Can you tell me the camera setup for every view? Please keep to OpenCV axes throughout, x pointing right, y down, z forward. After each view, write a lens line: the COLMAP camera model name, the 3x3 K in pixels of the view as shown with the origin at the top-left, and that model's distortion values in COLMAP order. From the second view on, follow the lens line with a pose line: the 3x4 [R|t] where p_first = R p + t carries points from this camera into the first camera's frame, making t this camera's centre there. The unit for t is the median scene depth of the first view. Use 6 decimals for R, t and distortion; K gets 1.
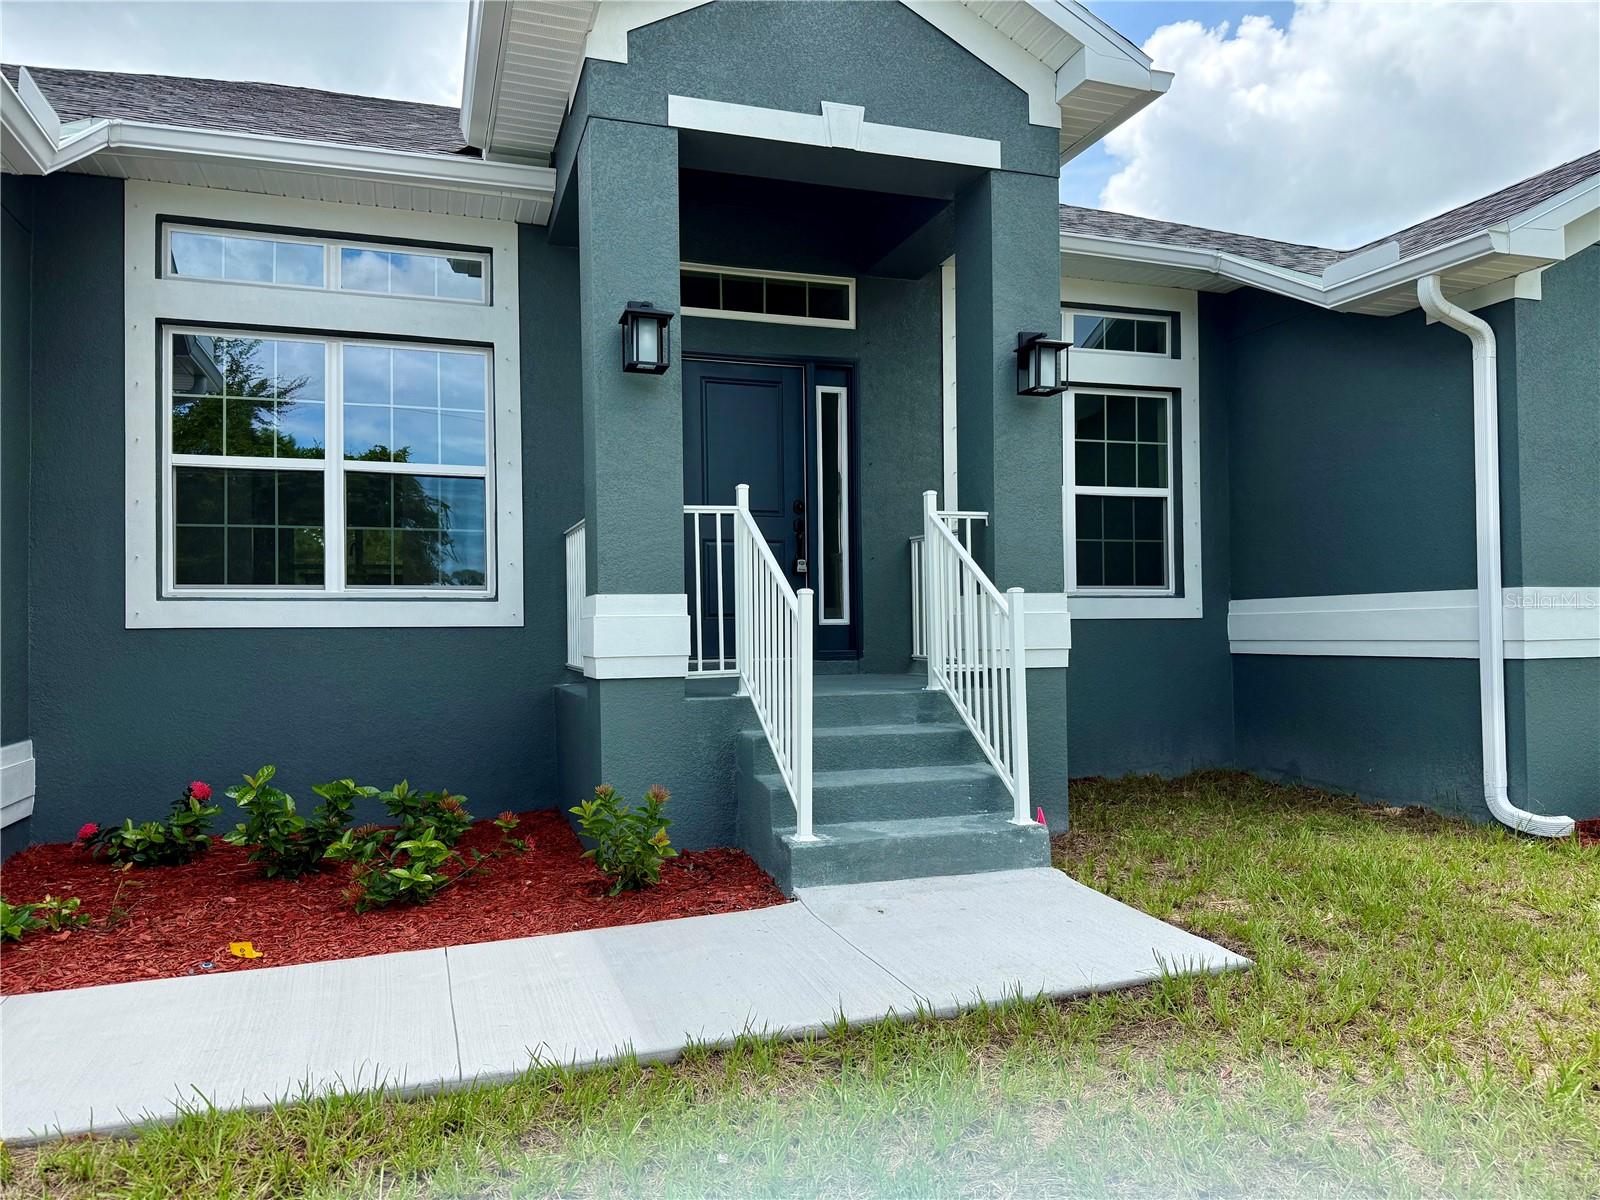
lens RADIAL K [[1133.4, 0, 803.3], [0, 1133.4, 604.4], [0, 0, 1]] dist [0.071641, -0.135253]
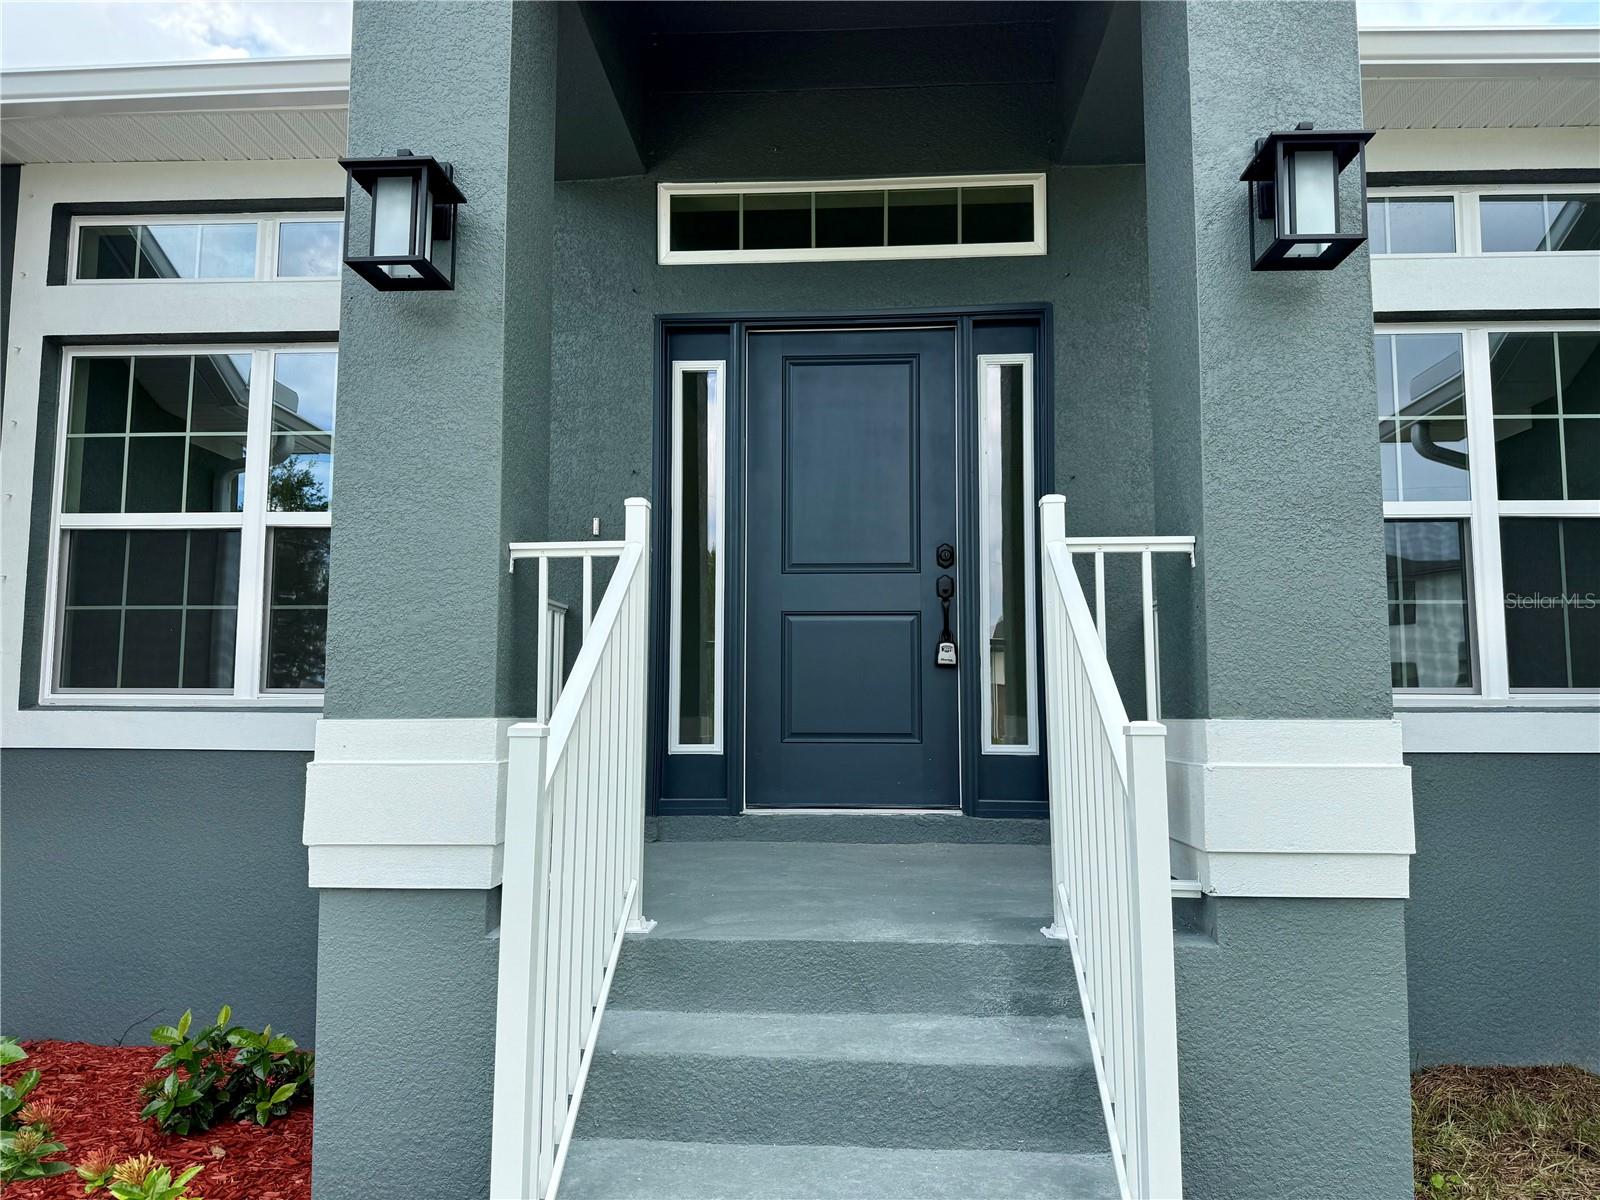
lens RADIAL K [[1140.8, 0, 800.9], [0, 1140.8, 603.7], [0, 0, 1]] dist [-0.010711, -0.005059]
pose [[0.924204, -0.023700, -0.381164, 0.176650], [-0.004383, 0.997349, -0.072641, -0.020070], [0.381875, 0.068806, 0.921649, 0.492523]]
